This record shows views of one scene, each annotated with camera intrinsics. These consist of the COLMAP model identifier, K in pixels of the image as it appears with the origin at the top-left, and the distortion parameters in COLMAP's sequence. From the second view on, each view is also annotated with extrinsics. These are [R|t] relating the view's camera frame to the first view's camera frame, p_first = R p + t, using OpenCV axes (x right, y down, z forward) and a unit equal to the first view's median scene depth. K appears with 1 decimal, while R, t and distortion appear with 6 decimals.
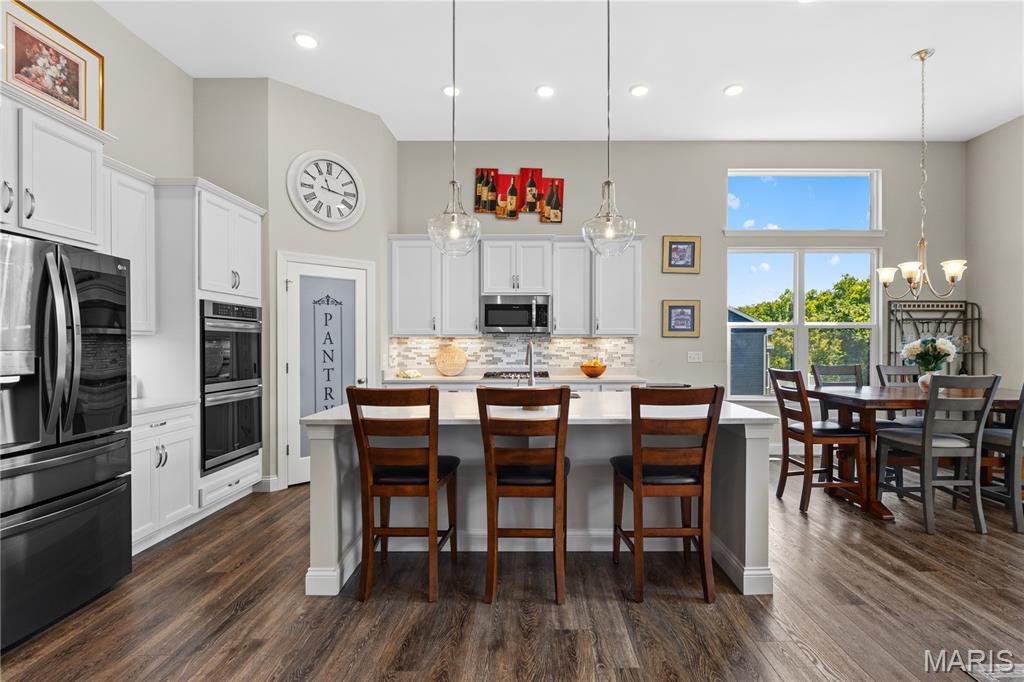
lens RADIAL K [[504.9, 0, 536.5], [0, 504.9, 344.5], [0, 0, 1]] dist [-0.000562, -0.000967]
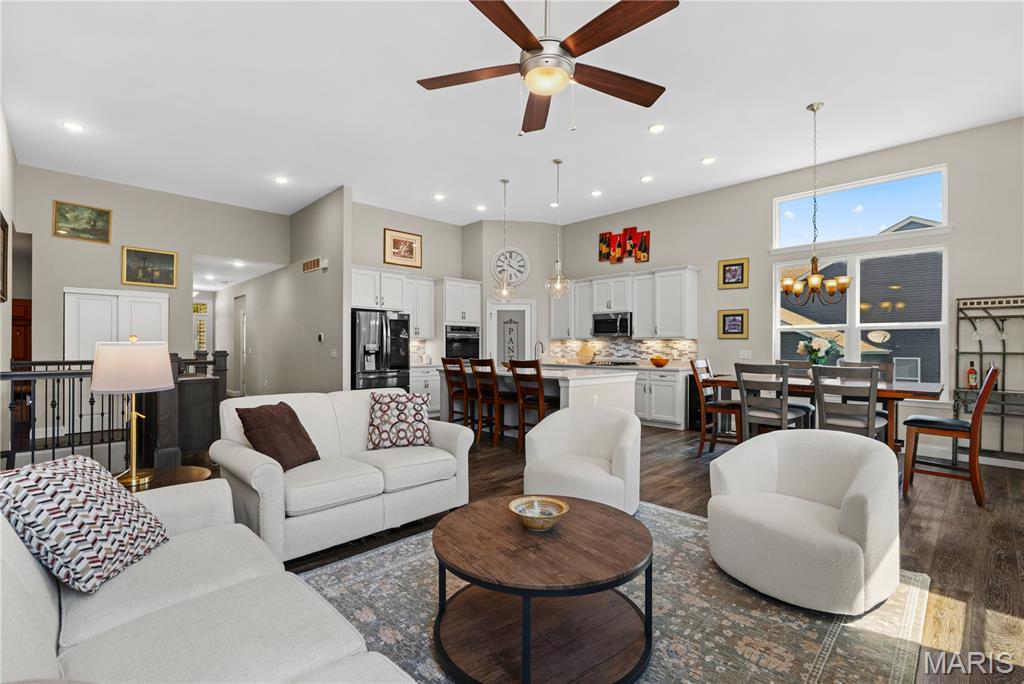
lens RADIAL K [[472.3, 0, 514.4], [0, 472.3, 348.7], [0, 0, 1]] dist [0.003383, 0.000119]
pose [[0.693082, 0.006735, -0.720827, 0.815884], [-0.006274, 0.999975, 0.003311, 0.011009], [0.720831, 0.002228, 0.693107, -0.241046]]
